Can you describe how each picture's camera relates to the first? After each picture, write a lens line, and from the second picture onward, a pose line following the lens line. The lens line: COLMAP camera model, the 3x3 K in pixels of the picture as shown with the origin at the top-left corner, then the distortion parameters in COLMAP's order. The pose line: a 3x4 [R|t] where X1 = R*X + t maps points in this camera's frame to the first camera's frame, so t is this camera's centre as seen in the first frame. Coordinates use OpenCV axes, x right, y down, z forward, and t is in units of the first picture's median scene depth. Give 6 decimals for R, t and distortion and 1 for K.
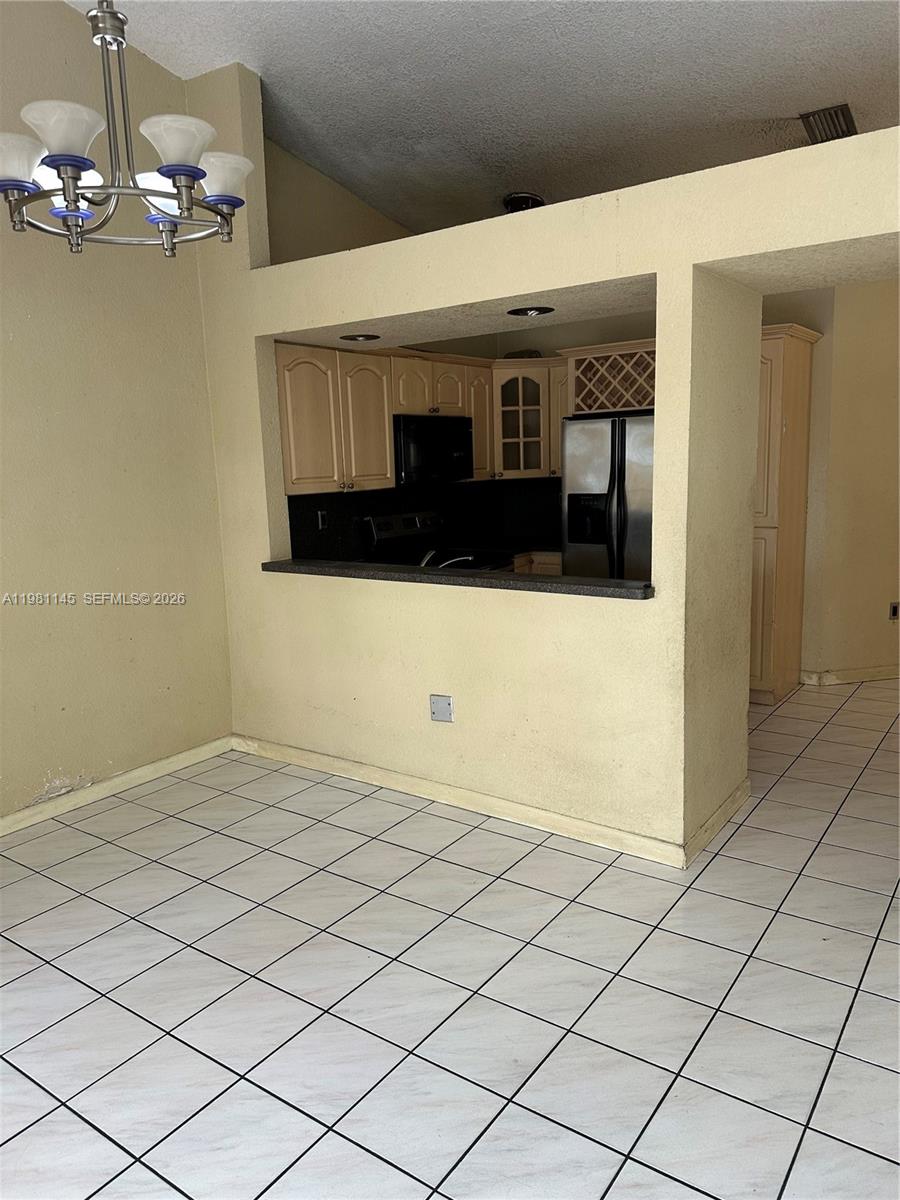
lens RADIAL K [[854.5, 0, 450.0], [0, 854.5, 600.0], [0, 0, 1]] dist [-0.000155, -0.001506]
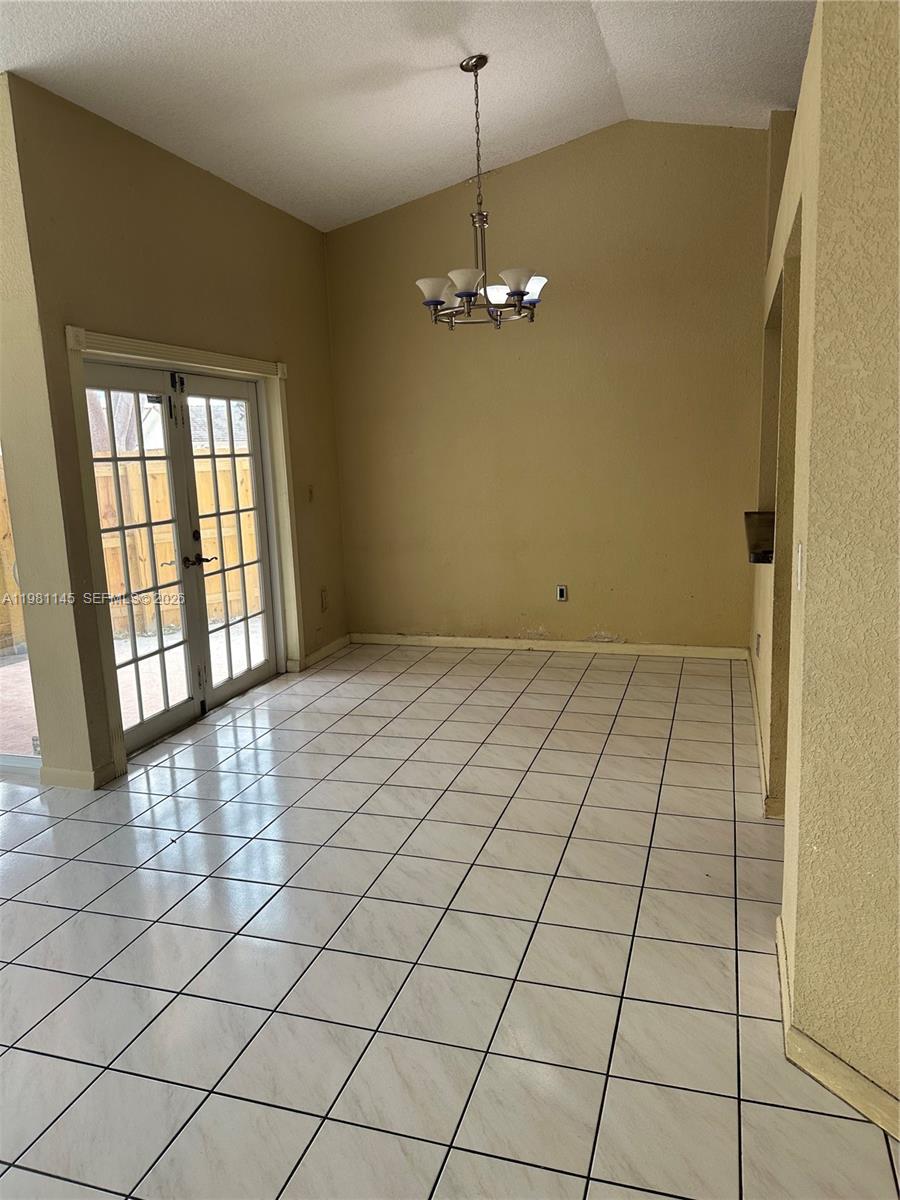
lens RADIAL K [[834.4, 0, 450.0], [0, 834.4, 600.0], [0, 0, 1]] dist [0.182853, -0.389634]
pose [[0.306219, 0.196047, -0.931555, 1.232734], [-0.141021, 0.977110, 0.159277, -0.079954], [0.941458, 0.082595, 0.326856, 0.274650]]
